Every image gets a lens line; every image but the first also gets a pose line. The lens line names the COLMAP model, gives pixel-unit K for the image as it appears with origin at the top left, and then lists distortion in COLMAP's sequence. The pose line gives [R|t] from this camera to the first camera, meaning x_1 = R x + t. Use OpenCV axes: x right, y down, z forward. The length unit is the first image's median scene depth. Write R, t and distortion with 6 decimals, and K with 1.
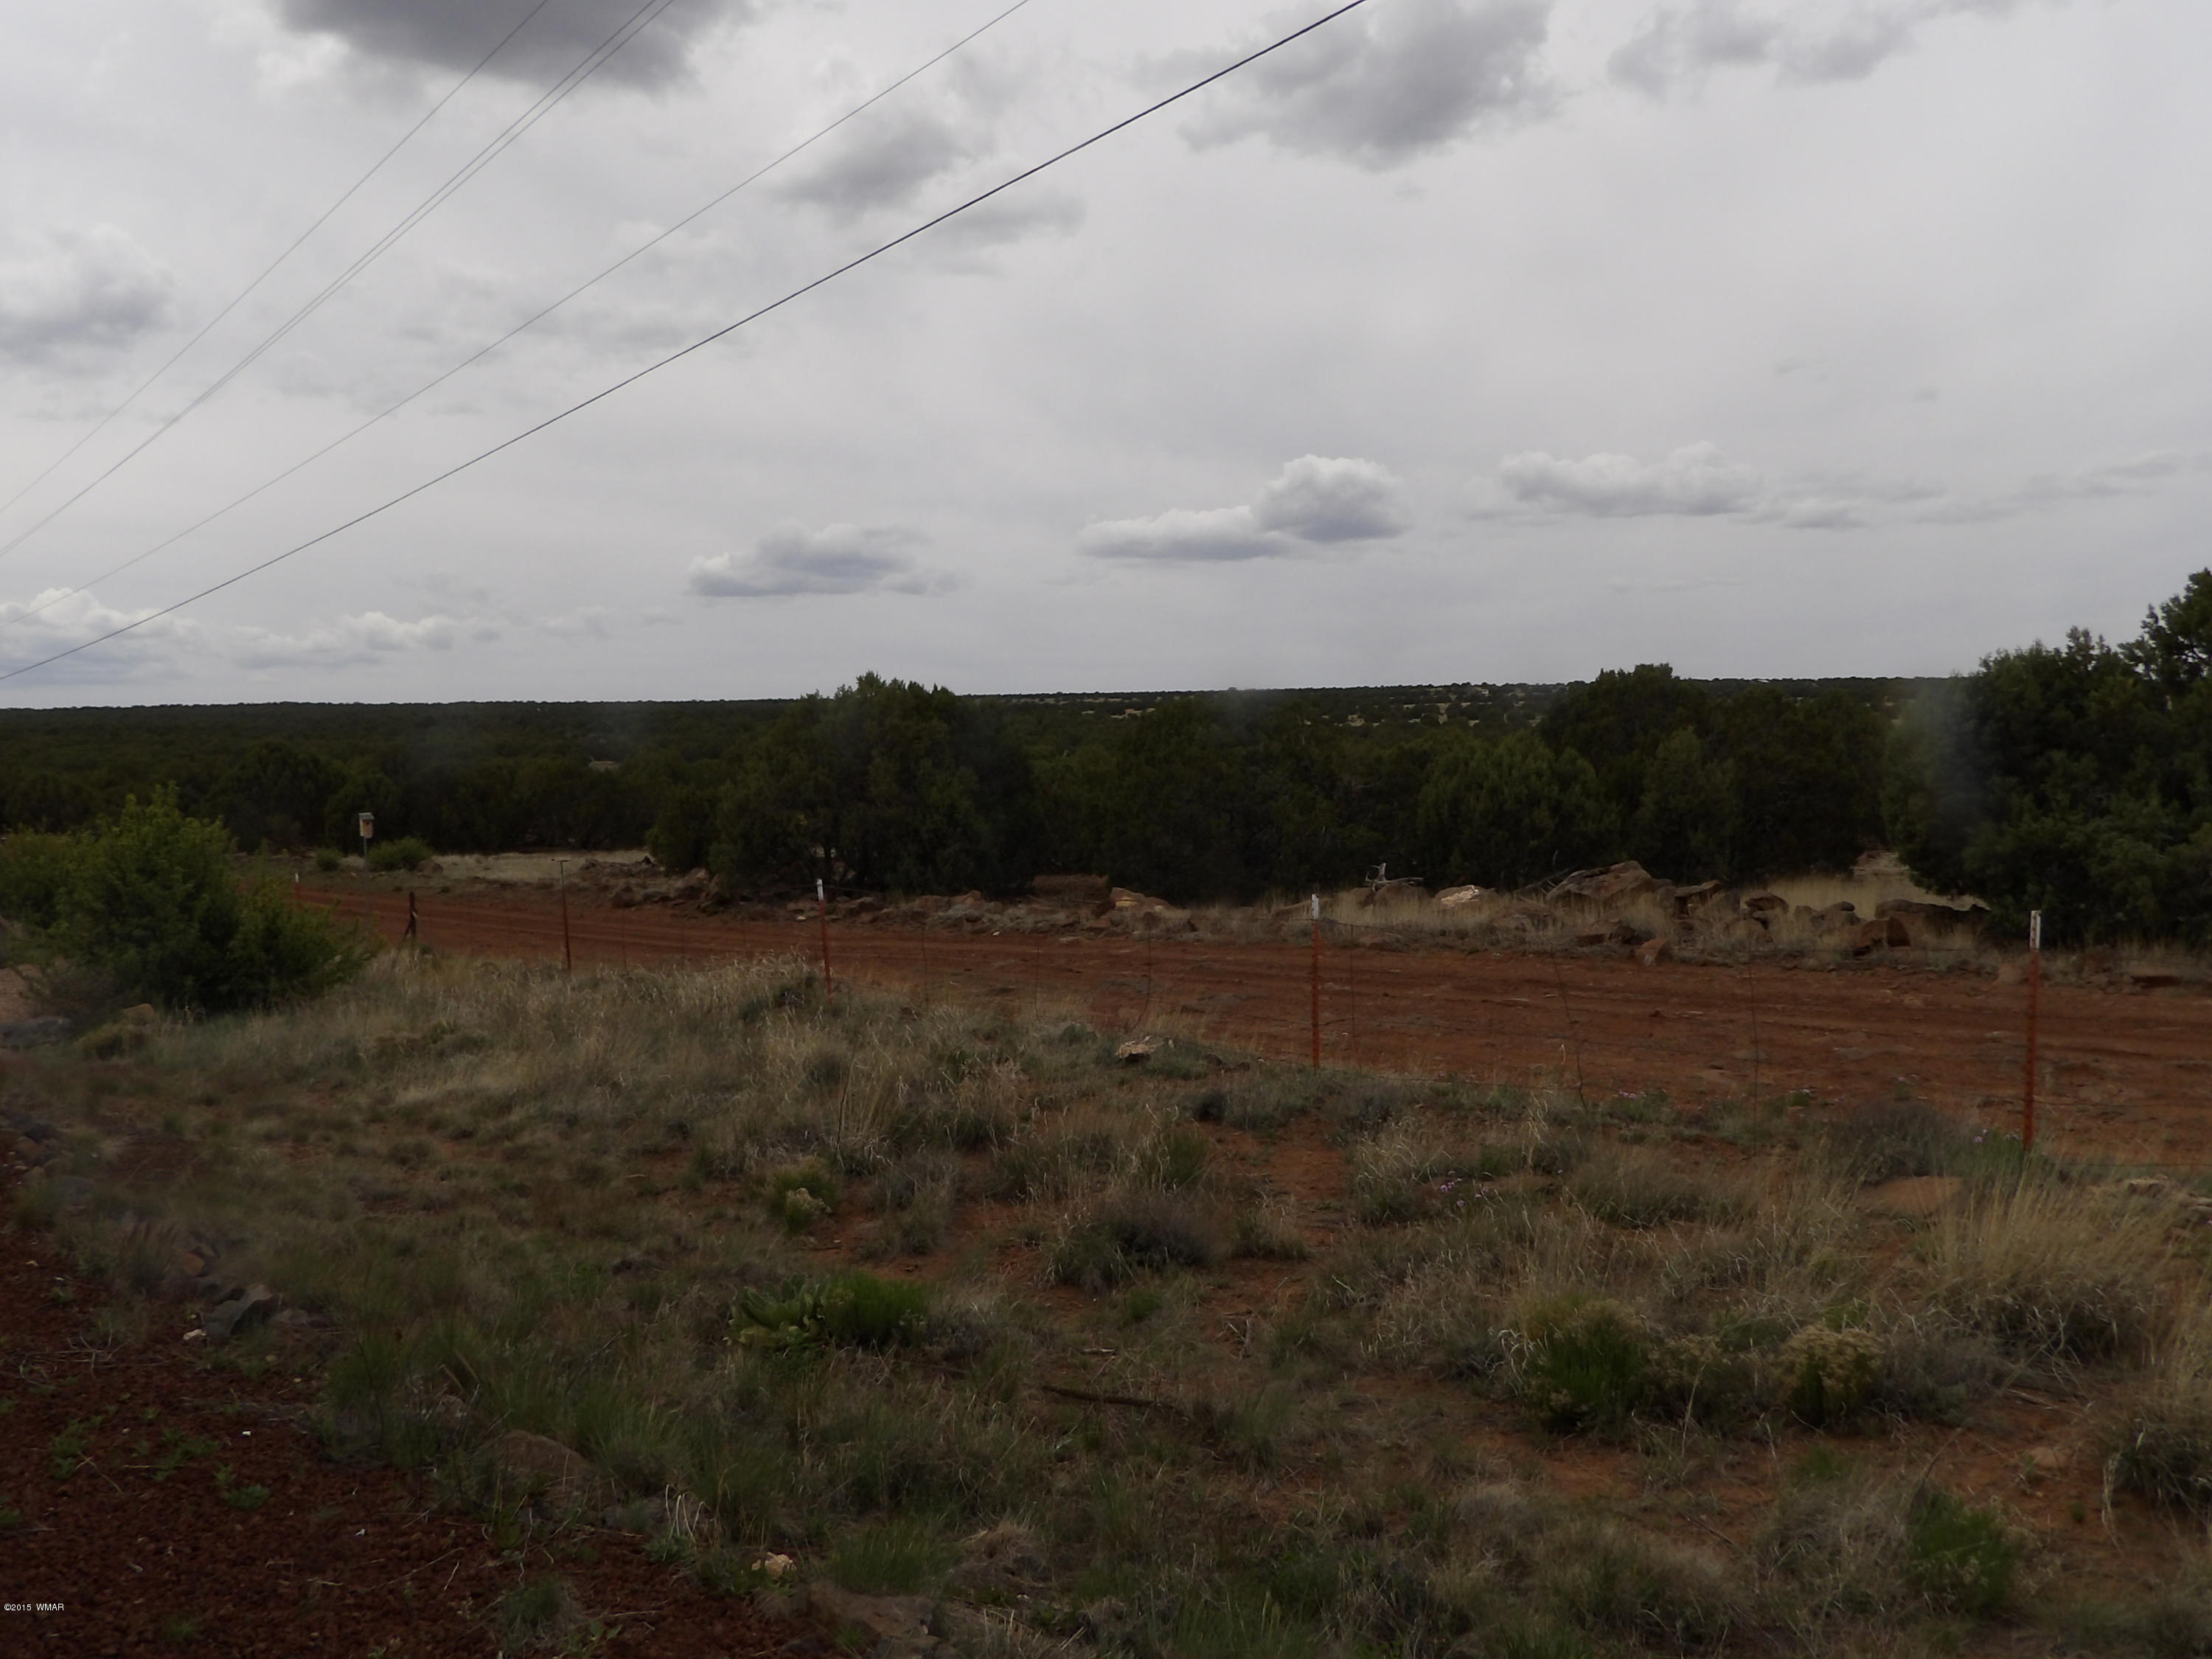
lens RADIAL K [[1842.9, 0, 1112.2], [0, 1842.9, 823.1], [0, 0, 1]] dist [-0.072518, 0.092736]
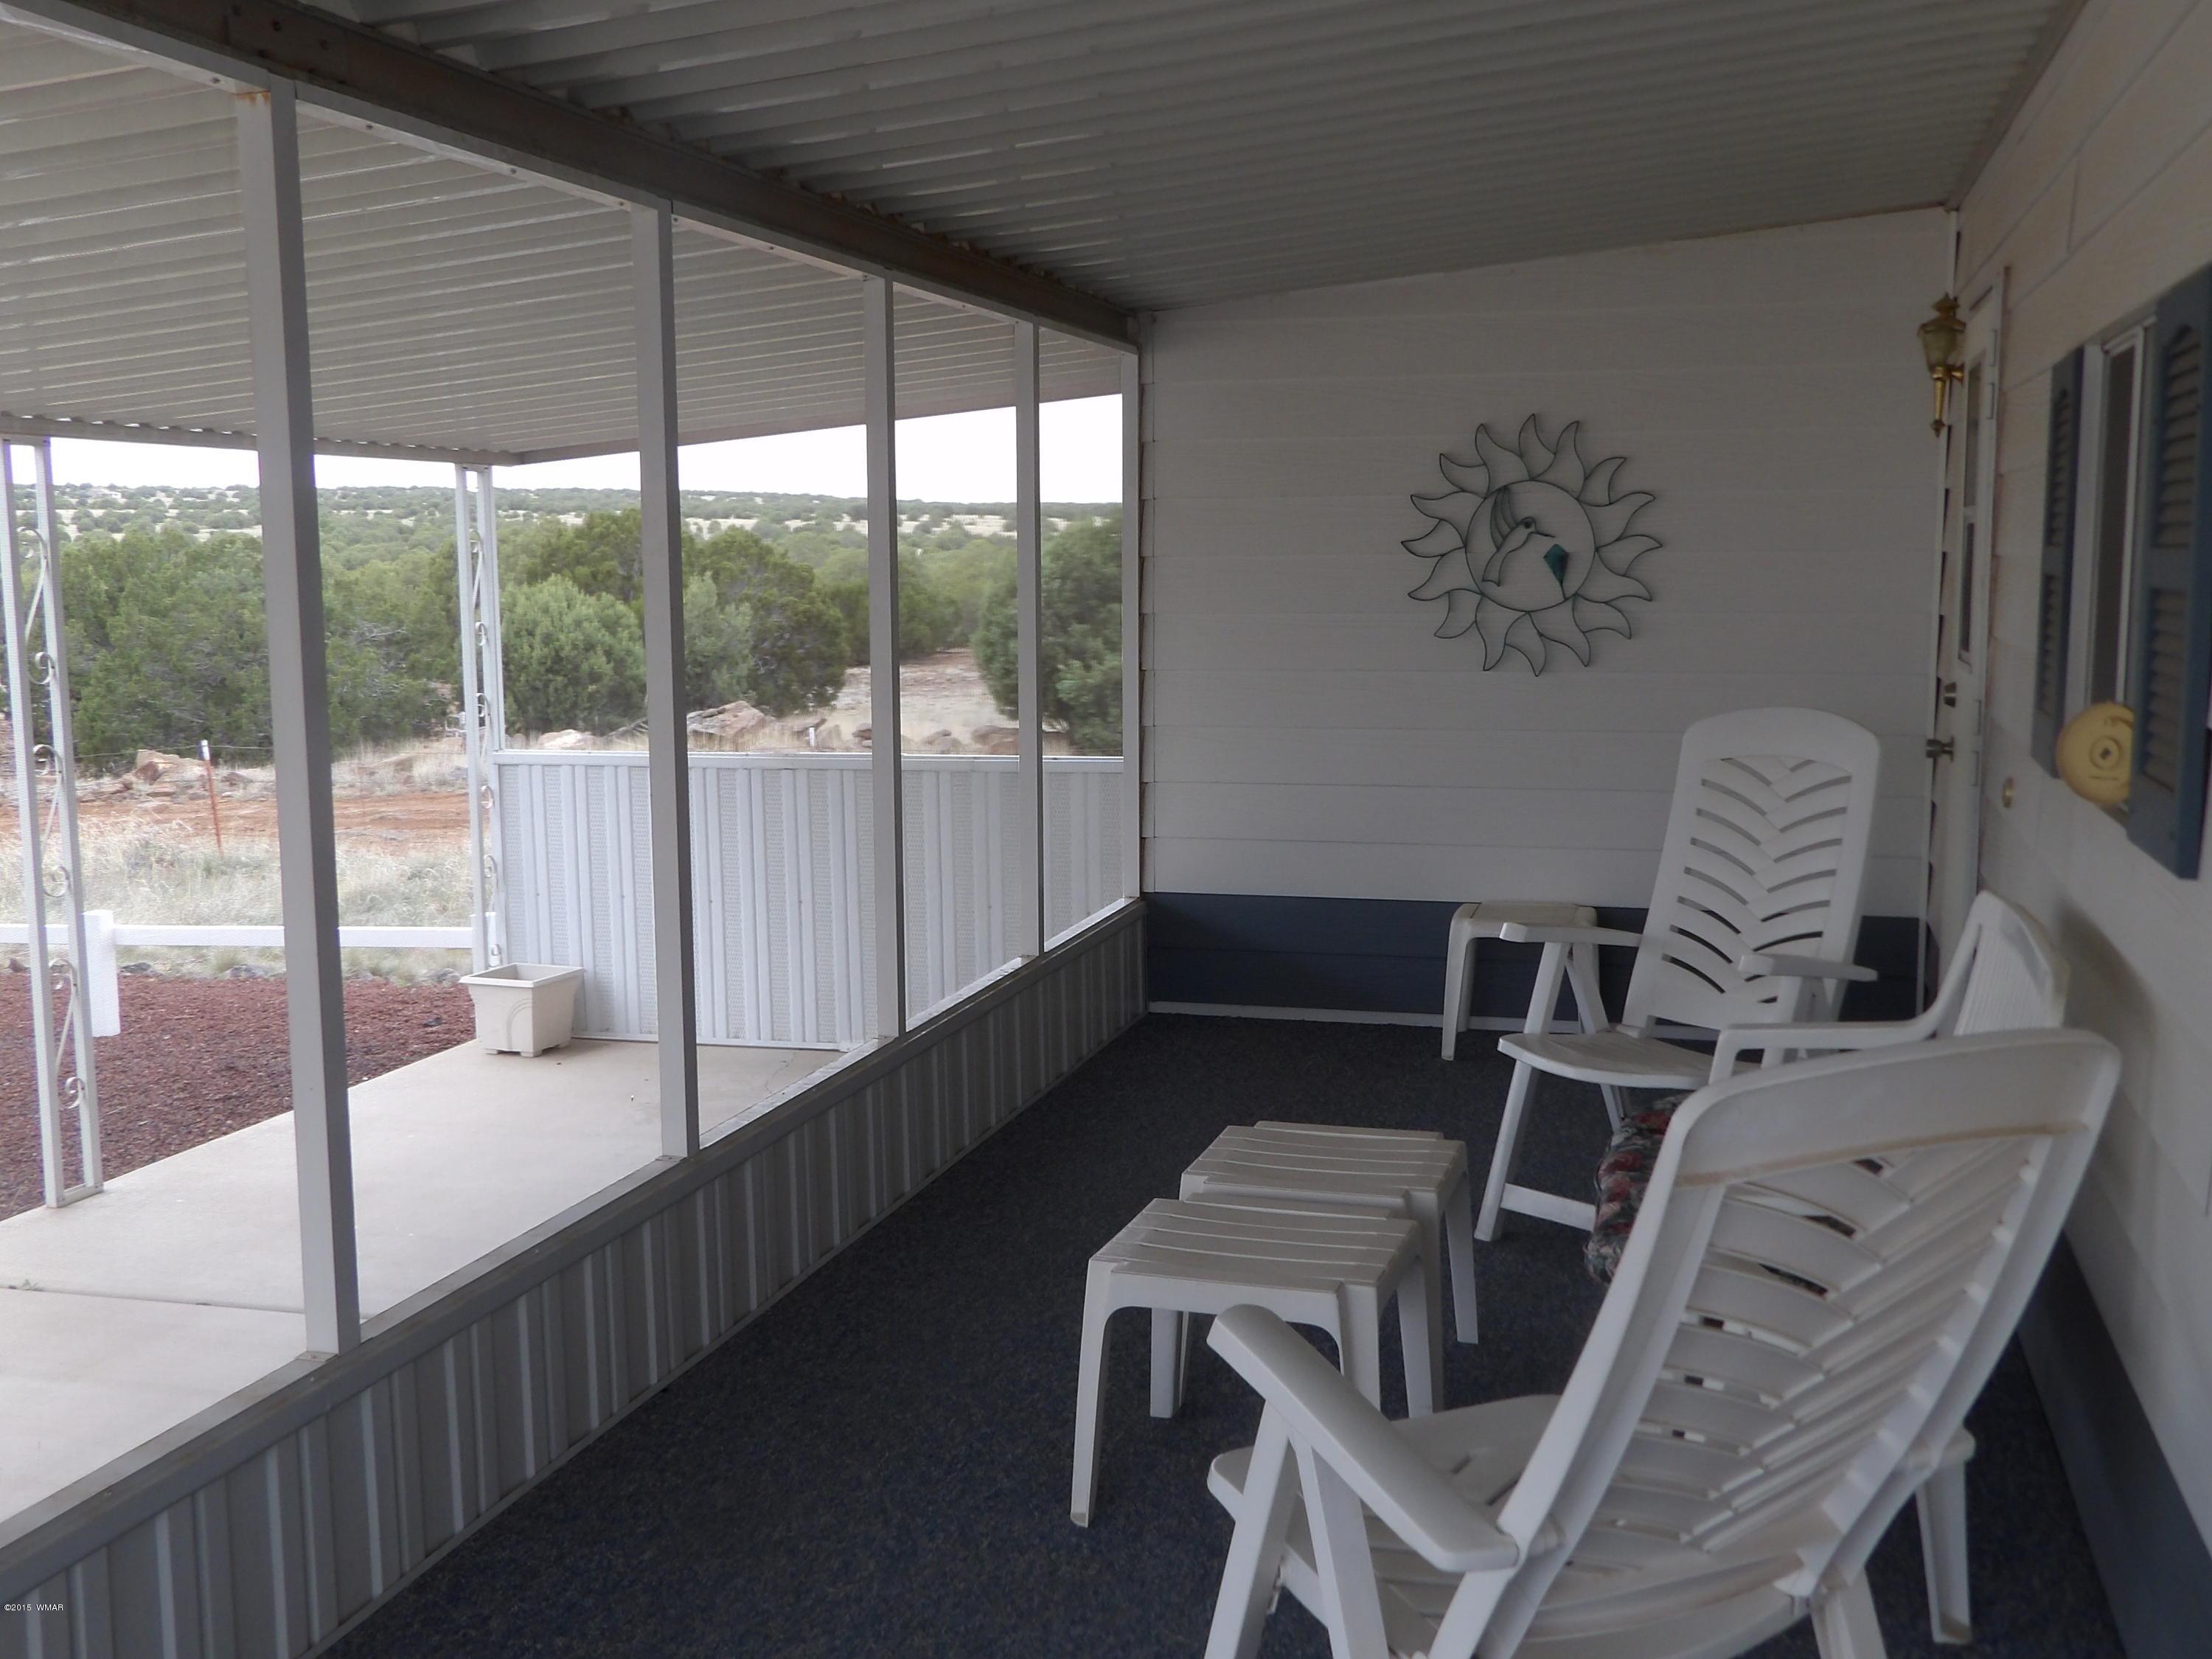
lens RADIAL K [[2204.5, 0, 1106.0], [0, 2204.5, 829.5], [0, 0, 1]] dist [-0.009607, 0.043143]
pose [[0.814489, -0.064635, 0.576568, -0.572487], [0.020329, 0.996344, 0.082976, -0.015027], [-0.579823, -0.055862, 0.812825, -0.395817]]
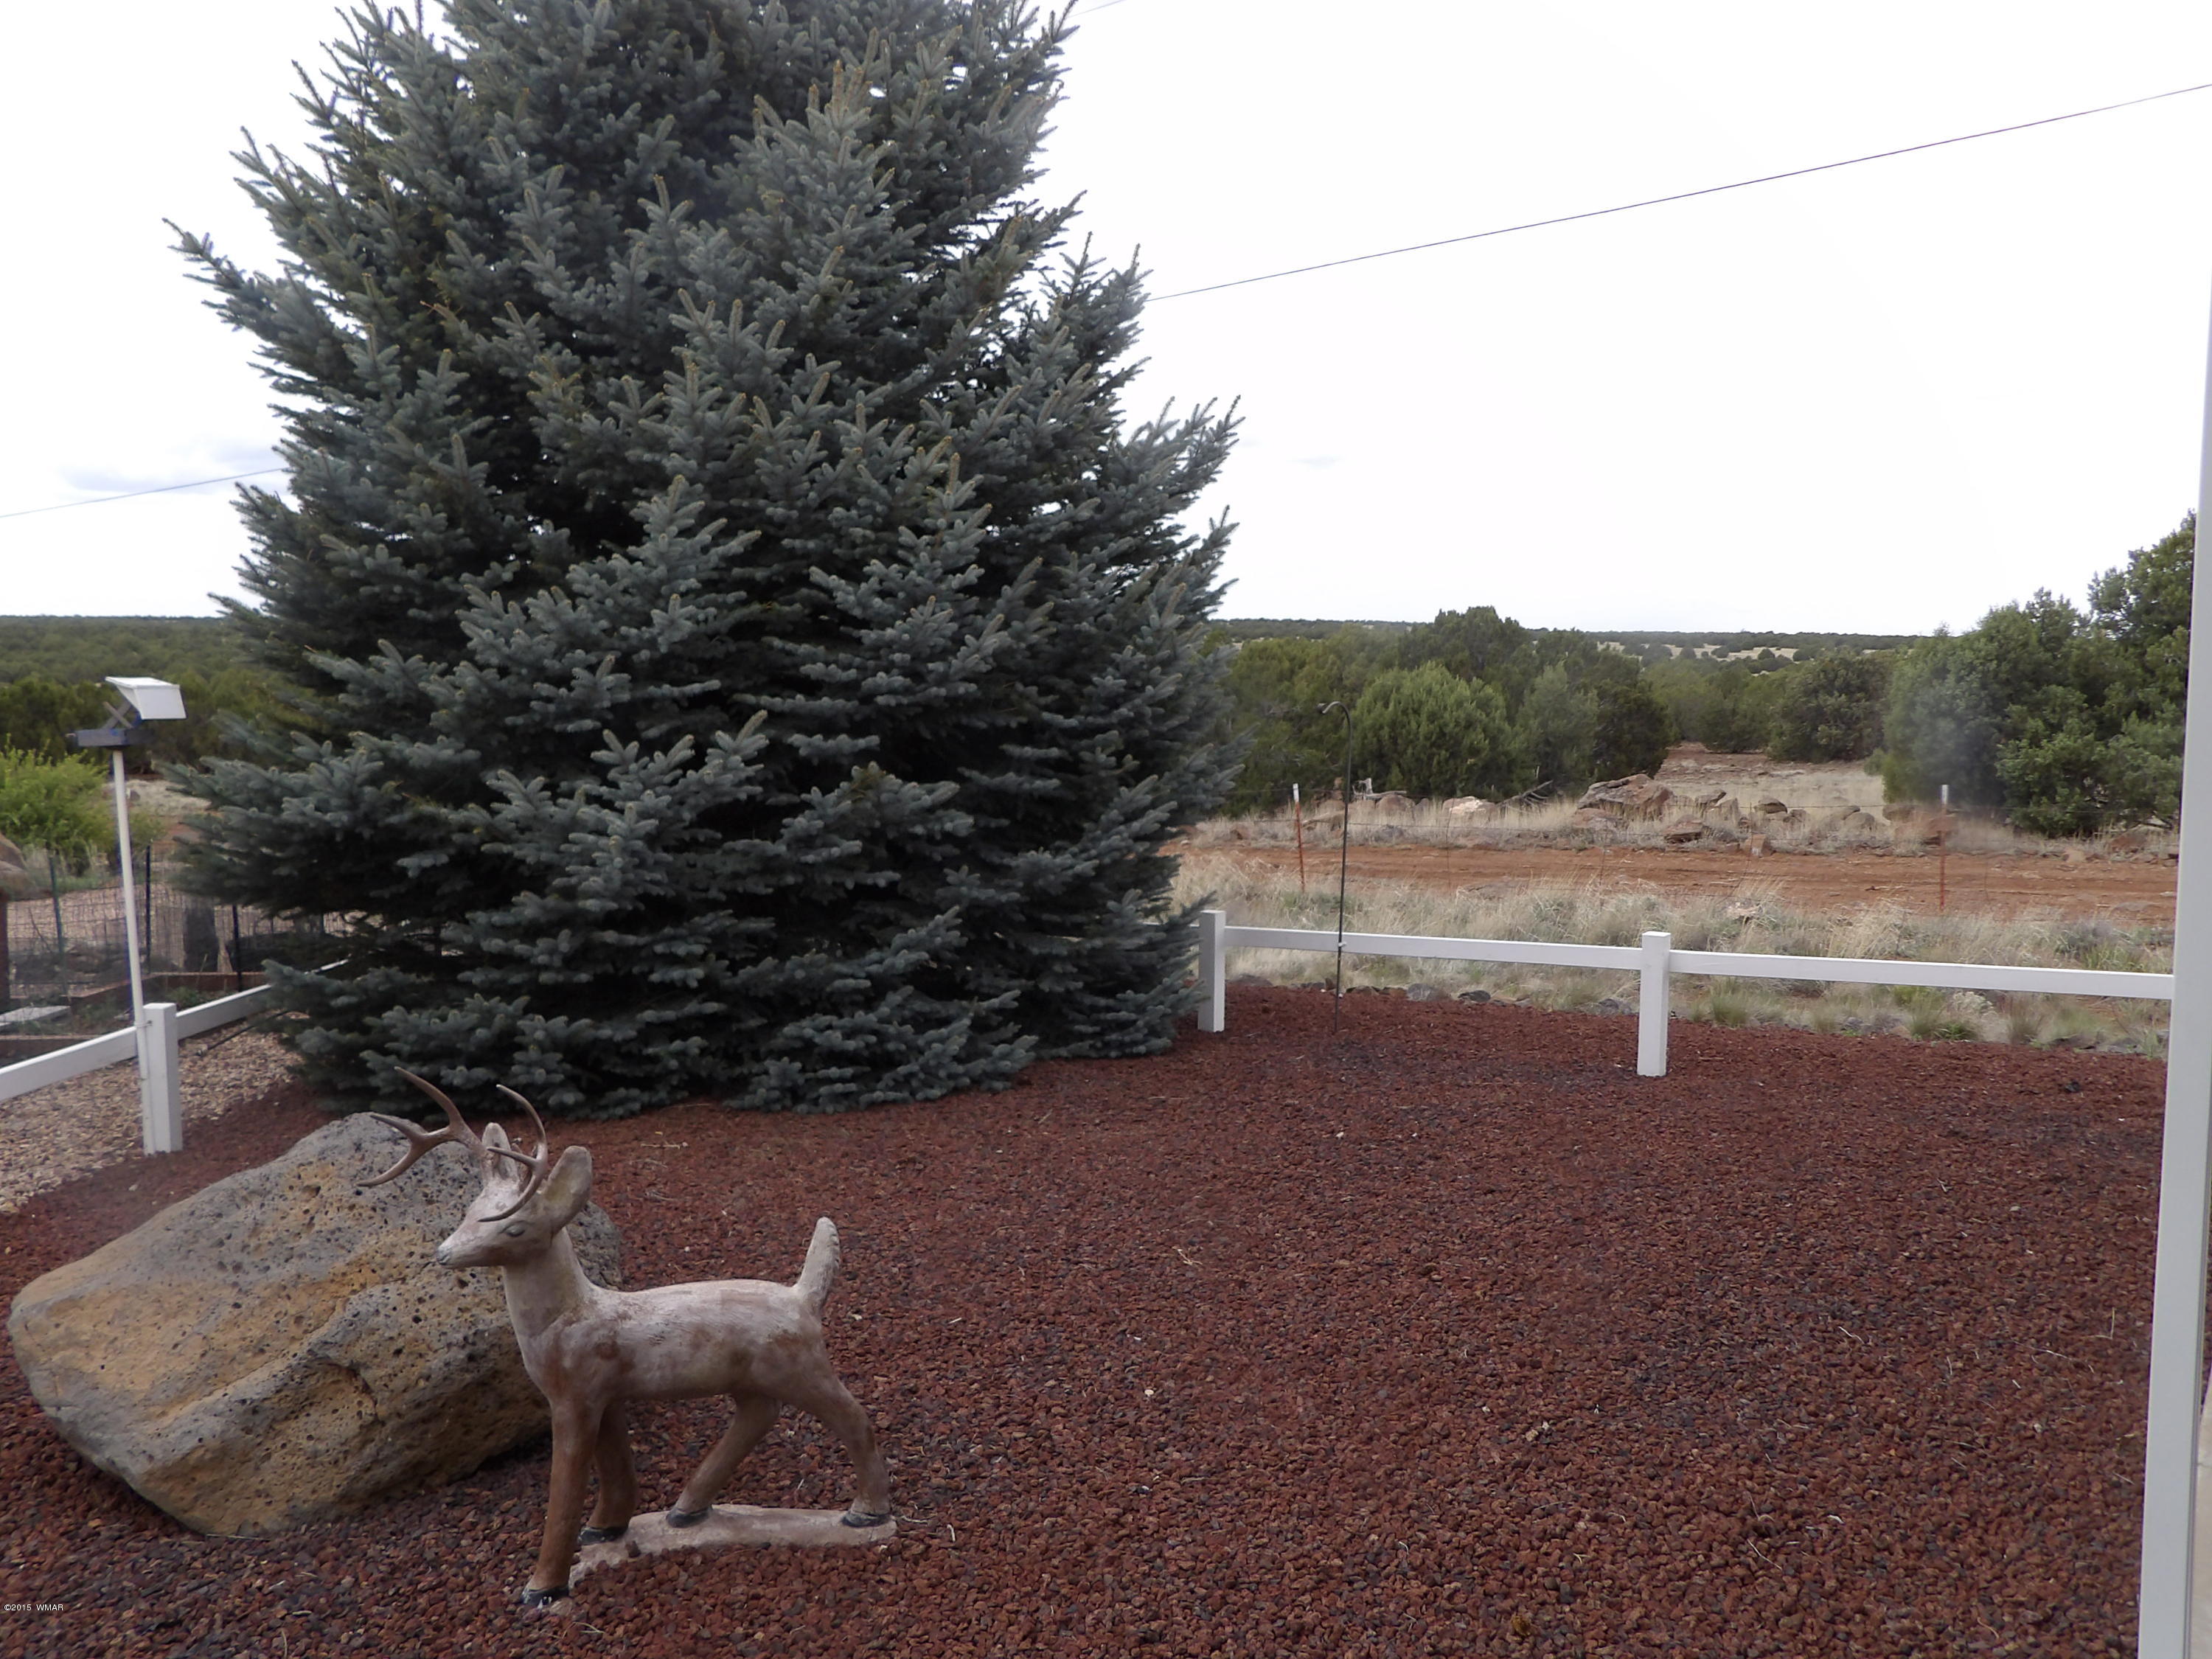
lens RADIAL K [[1842.9, 0, 1112.2], [0, 1842.9, 823.1], [0, 0, 1]] dist [-0.072518, 0.092736]
pose [[0.954795, -0.011257, 0.297052, -0.737139], [0.000053, 0.999289, 0.037698, 0.014161], [-0.297265, -0.035978, 0.954117, -0.067678]]
